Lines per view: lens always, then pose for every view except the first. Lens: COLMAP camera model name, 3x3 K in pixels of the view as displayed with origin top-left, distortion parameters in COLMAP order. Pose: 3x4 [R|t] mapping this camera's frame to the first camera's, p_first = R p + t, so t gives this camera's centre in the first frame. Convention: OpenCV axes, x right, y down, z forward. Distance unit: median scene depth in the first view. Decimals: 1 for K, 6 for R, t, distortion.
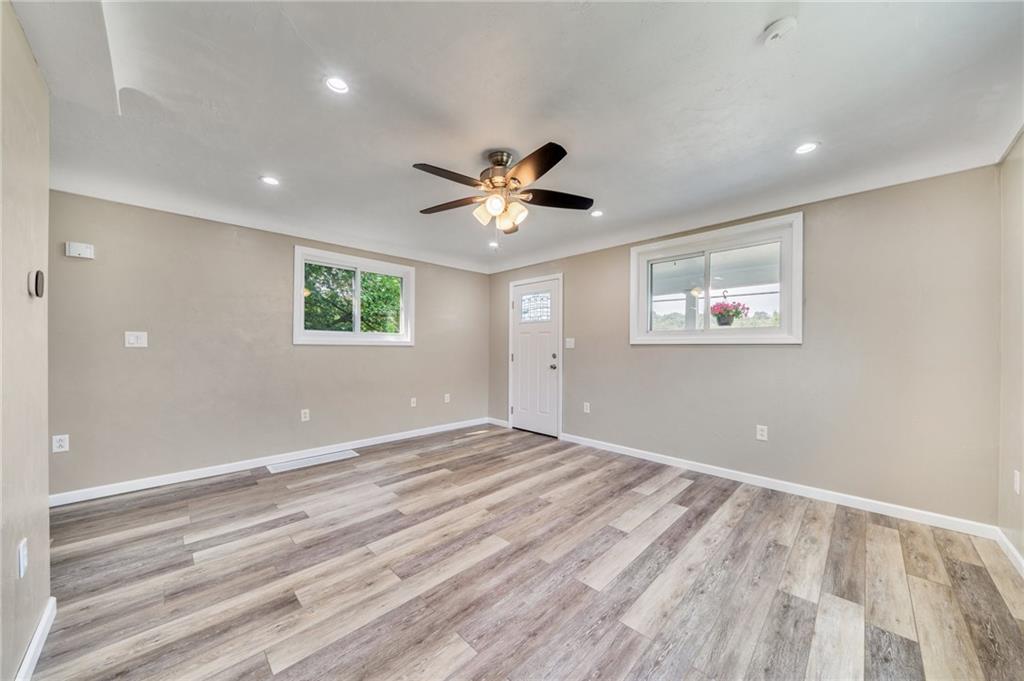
lens RADIAL K [[357.3, 0, 513.3], [0, 357.3, 347.3], [0, 0, 1]] dist [-0.001788, -0.000083]
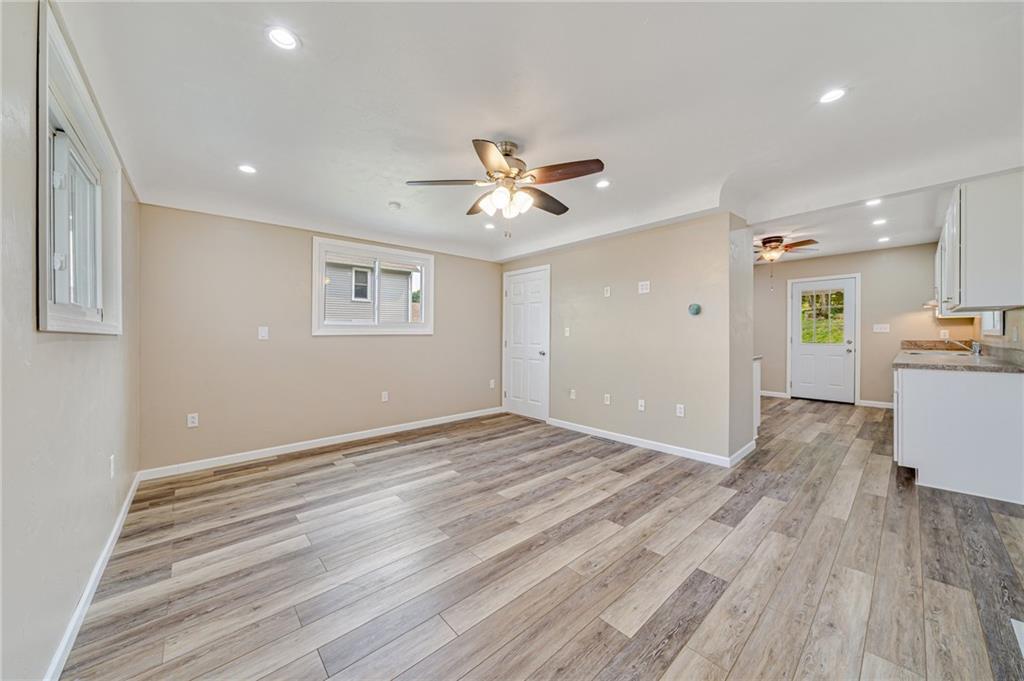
lens RADIAL K [[355.3, 0, 505.5], [0, 355.3, 343.2], [0, 0, 1]] dist [-0.000746, -0.000035]
pose [[-0.997608, 0.005064, 0.068936, -0.106141], [0.006572, 0.999744, 0.021663, -0.001925], [-0.068809, 0.022064, -0.997386, 1.854915]]
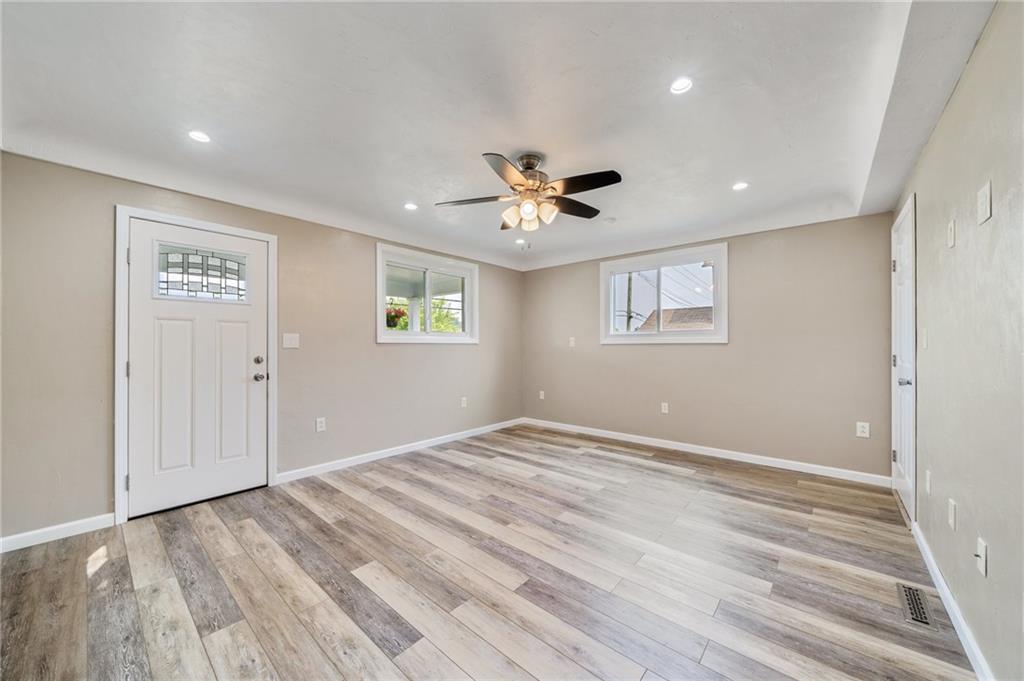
lens RADIAL K [[370.2, 0, 512.0], [0, 370.2, 340.5], [0, 0, 1]] dist [-0.000323, -0.000053]
pose [[-0.073643, 0.012424, 0.997207, -1.019977], [0.001521, 0.999923, -0.012346, -0.002491], [-0.997284, 0.000608, -0.073656, 1.056186]]
